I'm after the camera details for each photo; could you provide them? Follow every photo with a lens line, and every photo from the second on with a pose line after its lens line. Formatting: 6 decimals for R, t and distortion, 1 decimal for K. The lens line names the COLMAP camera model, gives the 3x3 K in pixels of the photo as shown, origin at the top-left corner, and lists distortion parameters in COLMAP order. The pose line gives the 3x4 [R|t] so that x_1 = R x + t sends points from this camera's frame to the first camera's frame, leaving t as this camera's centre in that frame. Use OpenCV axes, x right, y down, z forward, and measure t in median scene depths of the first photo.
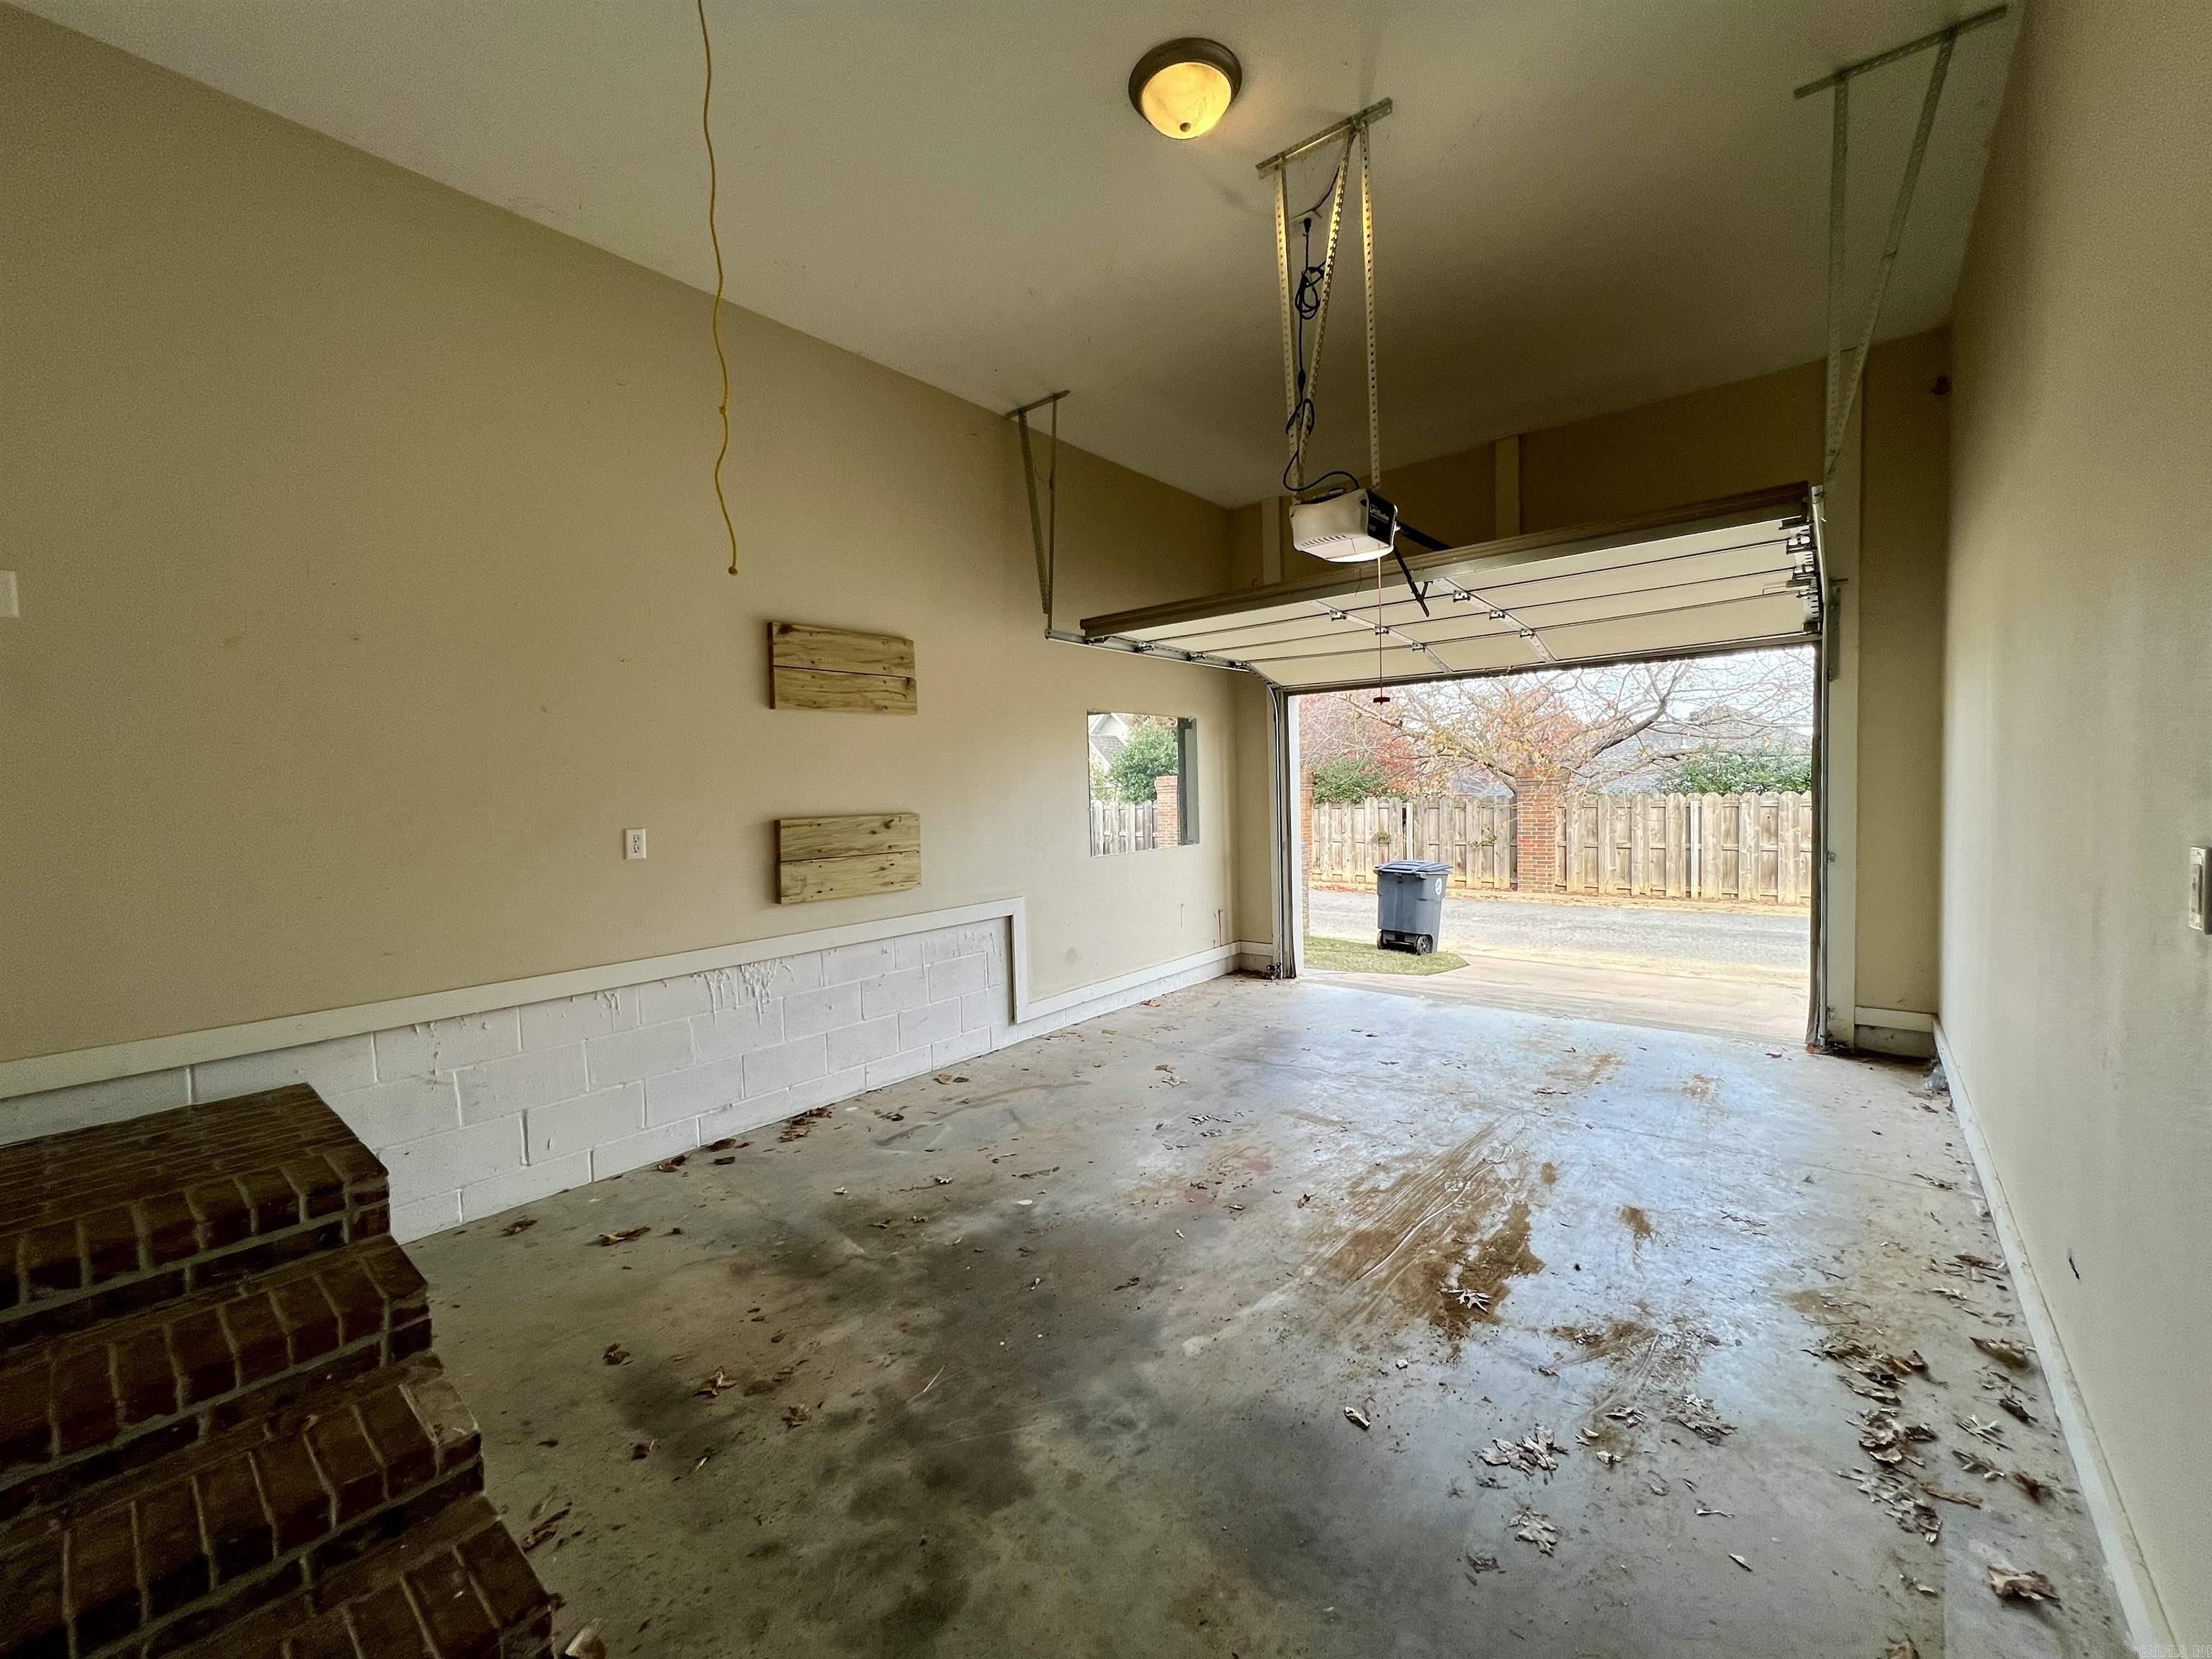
lens RADIAL K [[882.2, 0, 1106.0], [0, 882.2, 829.5], [0, 0, 1]] dist [-0.001949, 0.000354]
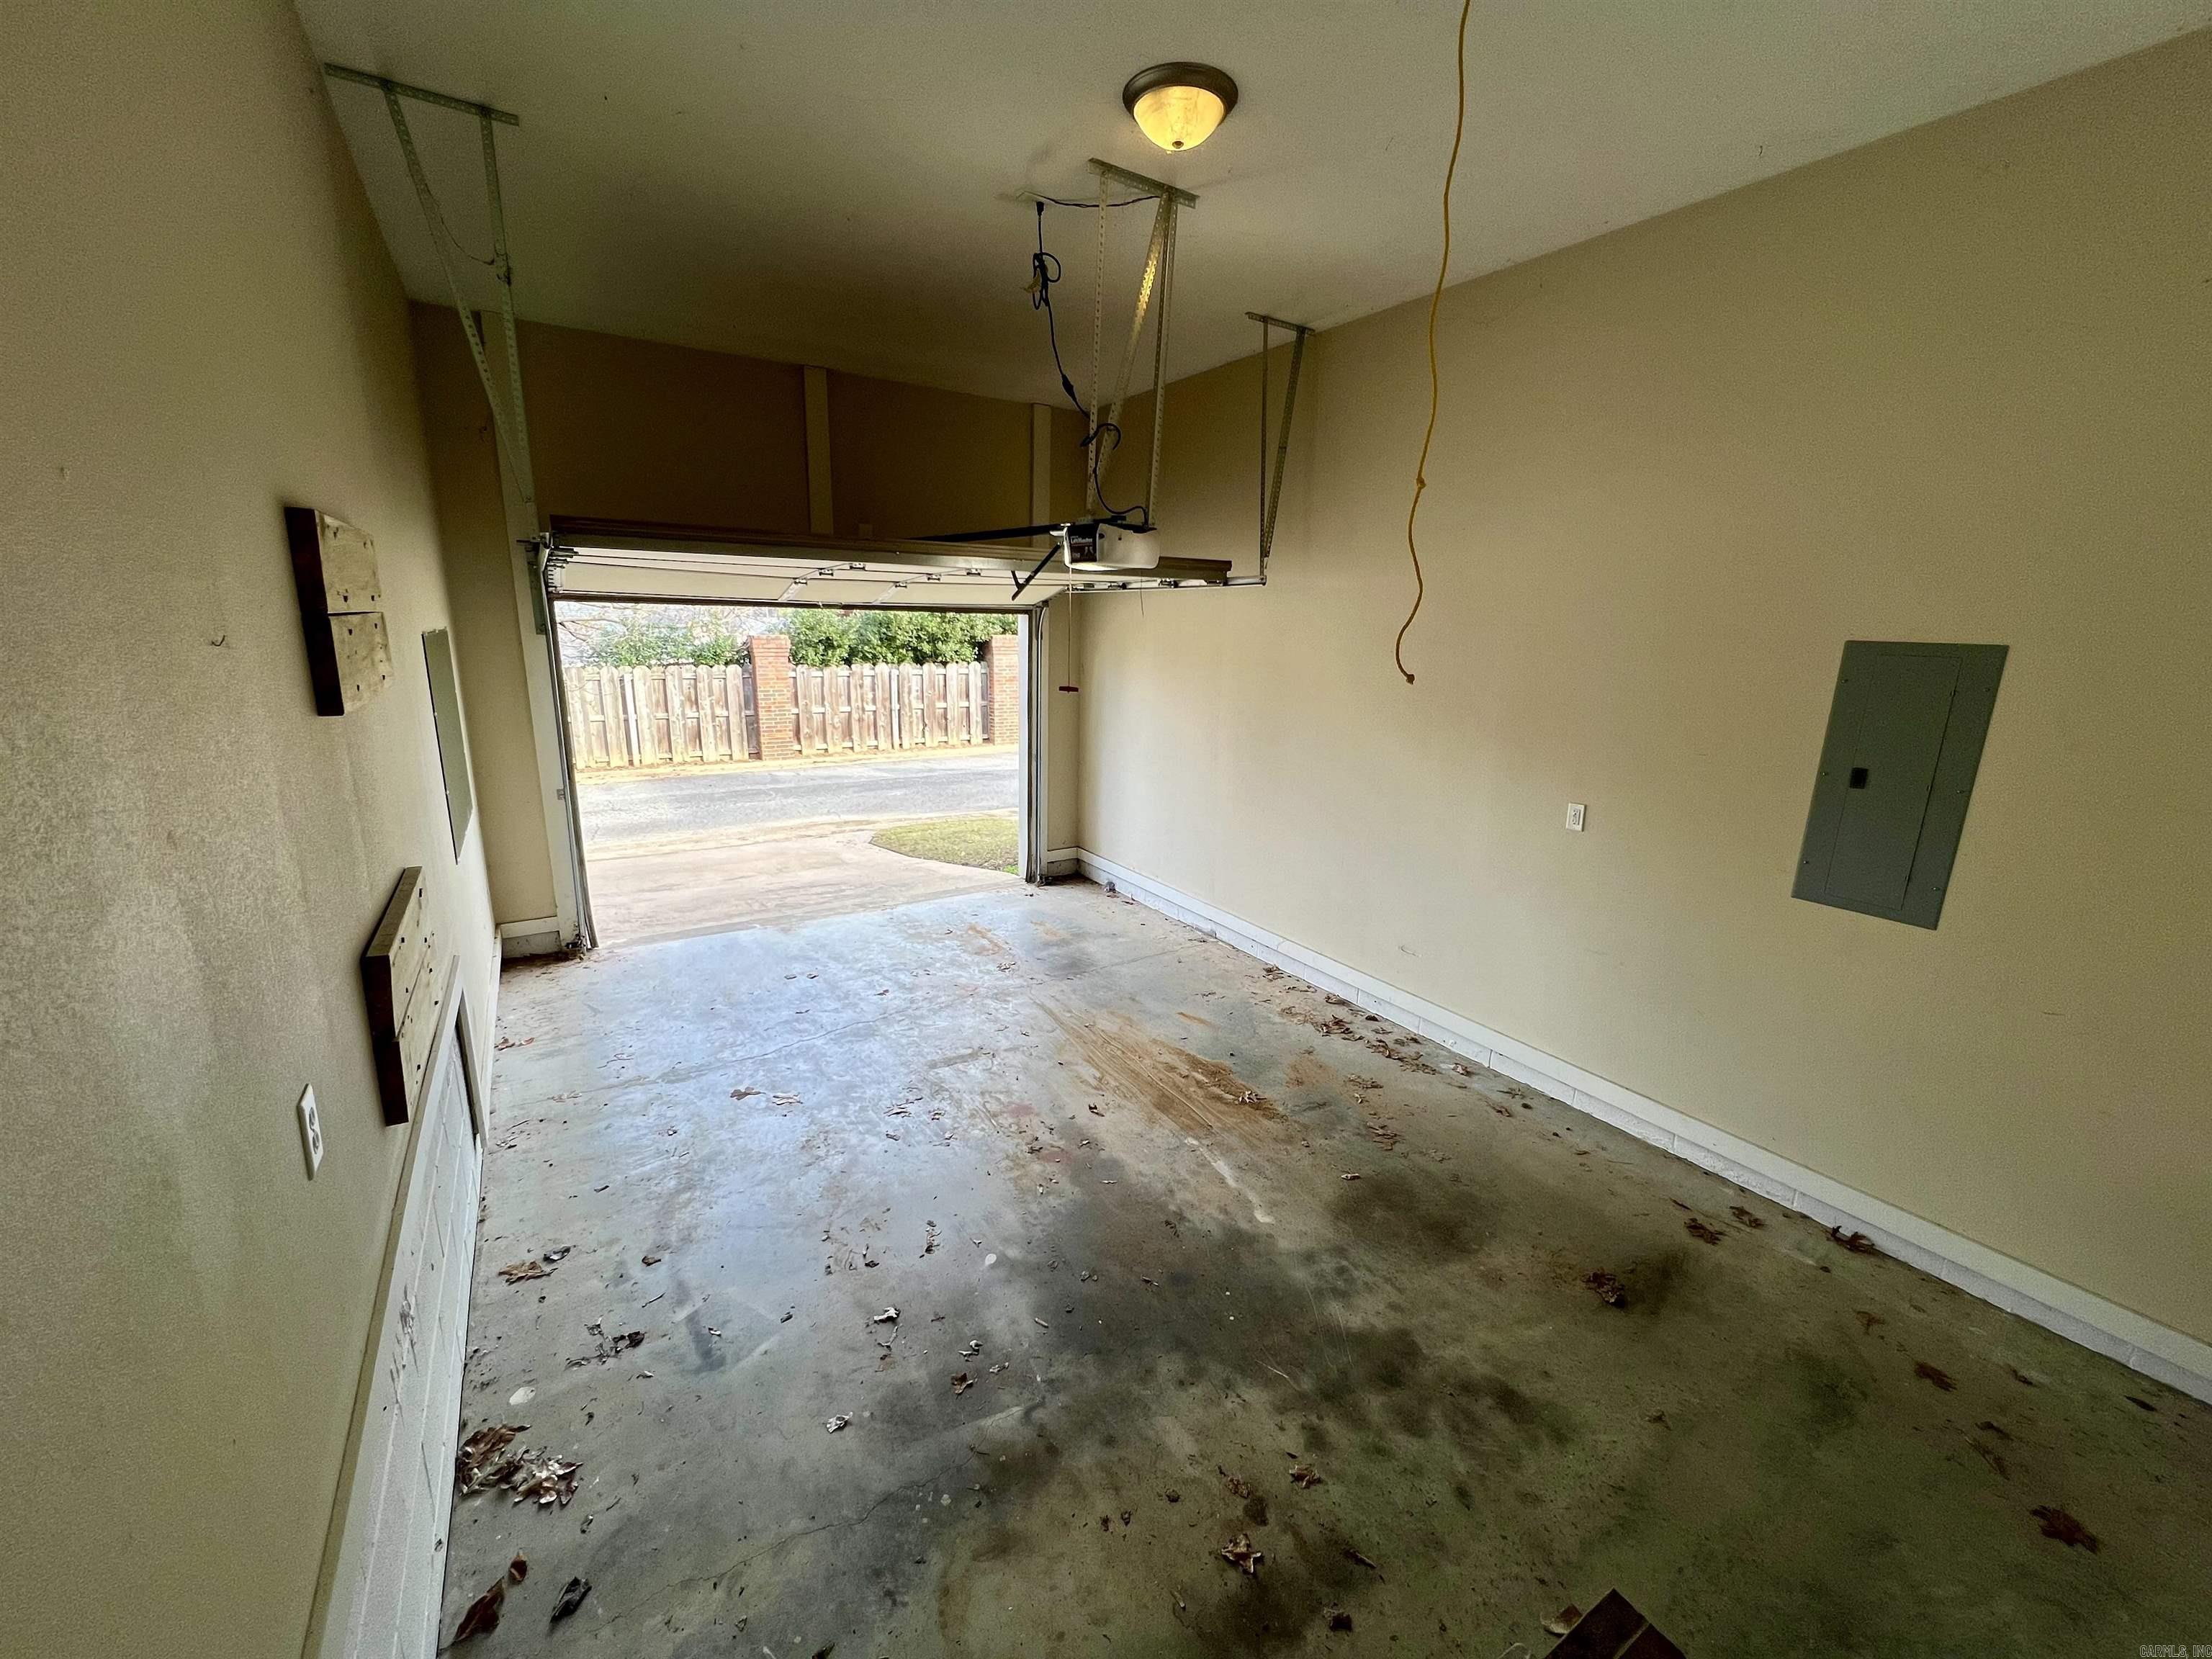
lens RADIAL K [[882.2, 0, 1106.0], [0, 882.2, 829.5], [0, 0, 1]] dist [-0.001949, 0.000354]
pose [[0.305203, -0.185541, 0.934037, -0.851191], [0.016146, 0.981703, 0.189734, -0.197439], [-0.952150, -0.042827, 0.302614, 0.635789]]
